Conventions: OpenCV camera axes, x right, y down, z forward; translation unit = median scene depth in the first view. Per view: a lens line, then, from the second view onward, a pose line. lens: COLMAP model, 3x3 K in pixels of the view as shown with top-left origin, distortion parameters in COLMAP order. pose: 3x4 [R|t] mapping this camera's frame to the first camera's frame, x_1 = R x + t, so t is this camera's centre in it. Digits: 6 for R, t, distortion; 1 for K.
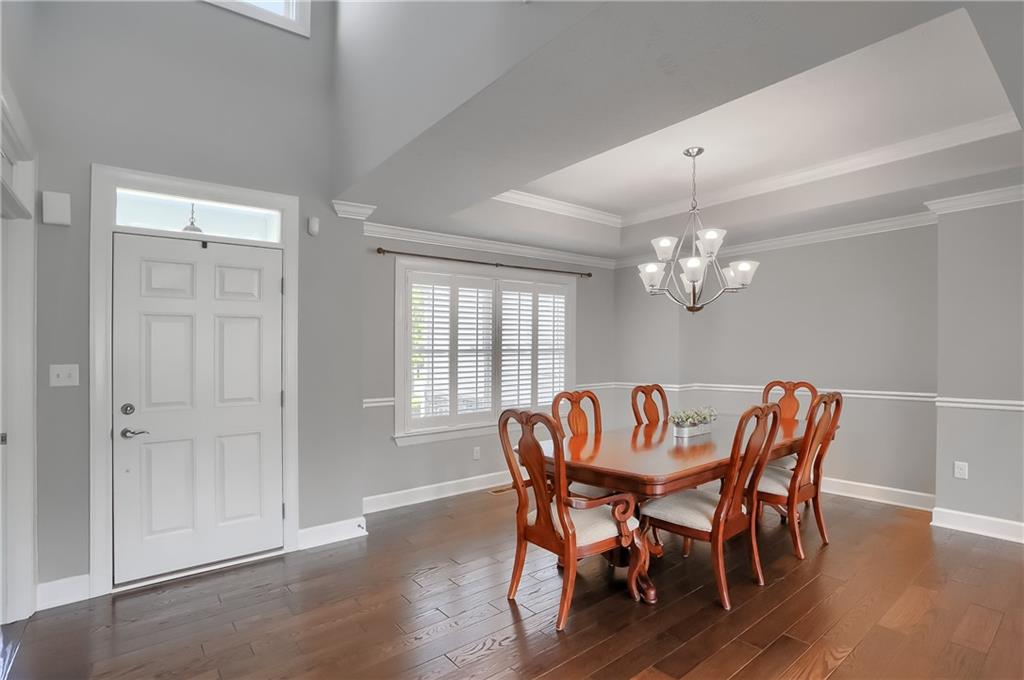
lens RADIAL K [[510.4, 0, 512.0], [0, 510.4, 340.0], [0, 0, 1]] dist [-0.022555, 0.000098]
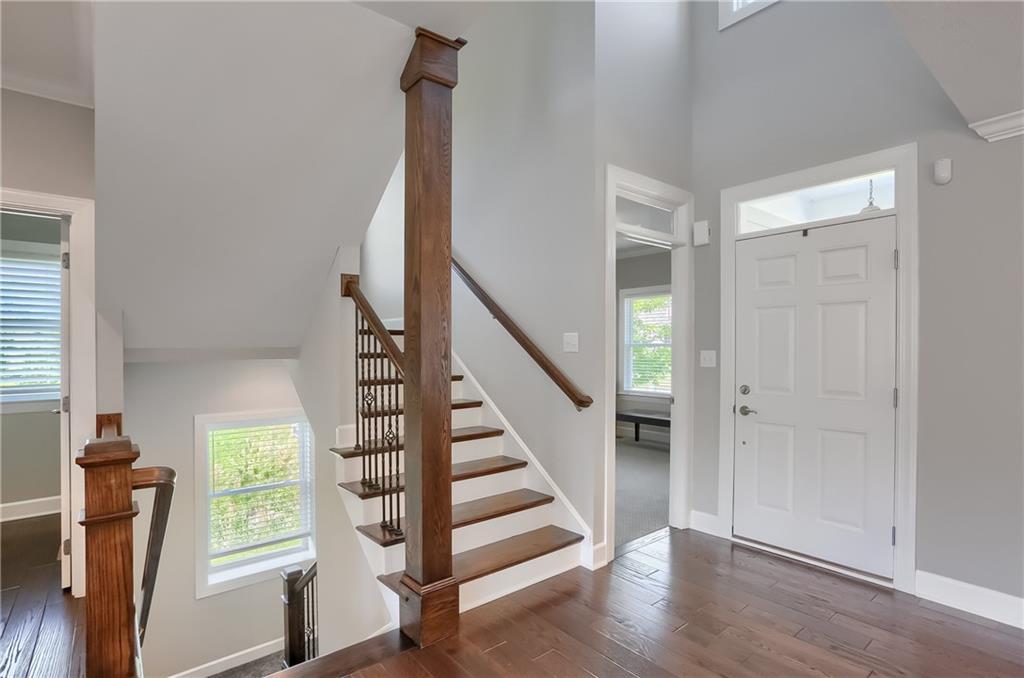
lens RADIAL K [[510.4, 0, 512.0], [0, 510.4, 339.0], [0, 0, 1]] dist [-0.022555, 0.000098]
pose [[0.019245, -0.001701, -0.999813, 0.380002], [0.022083, 0.999755, -0.001276, 0.007925], [0.999571, -0.022054, 0.019278, 0.415195]]
